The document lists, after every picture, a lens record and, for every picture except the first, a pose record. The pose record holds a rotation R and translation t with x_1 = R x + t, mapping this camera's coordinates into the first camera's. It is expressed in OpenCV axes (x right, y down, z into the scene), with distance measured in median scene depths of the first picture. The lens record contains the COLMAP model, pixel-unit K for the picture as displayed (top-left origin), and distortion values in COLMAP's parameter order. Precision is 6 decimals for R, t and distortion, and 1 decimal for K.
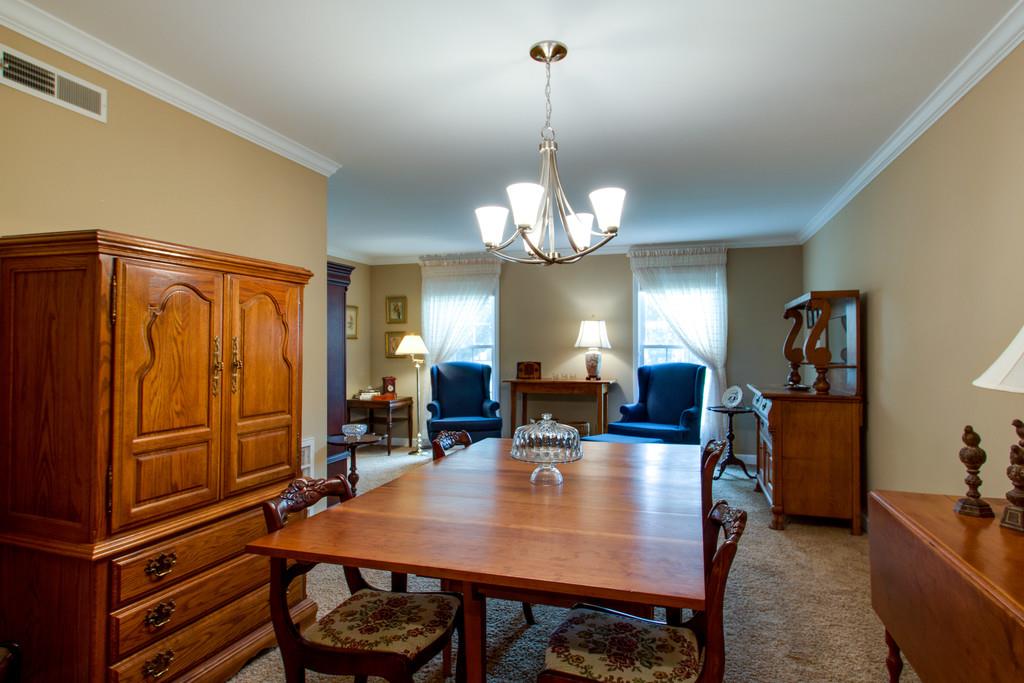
lens RADIAL K [[582.3, 0, 508.7], [0, 582.3, 337.5], [0, 0, 1]] dist [-0.001488, 0.010152]
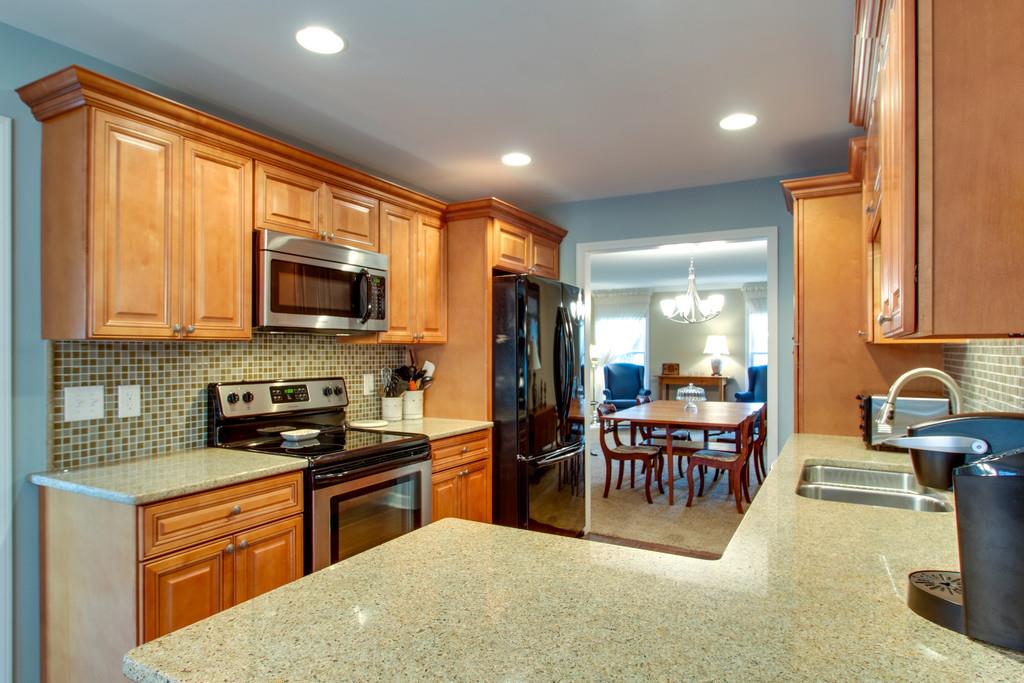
lens RADIAL K [[582.3, 0, 512.0], [0, 582.3, 349.8], [0, 0, 1]] dist [-0.001488, 0.010152]
pose [[0.979152, -0.000794, -0.203129, -0.060585], [0.004248, 0.999854, 0.016567, -0.019037], [0.203086, -0.017085, 0.979012, -0.534187]]
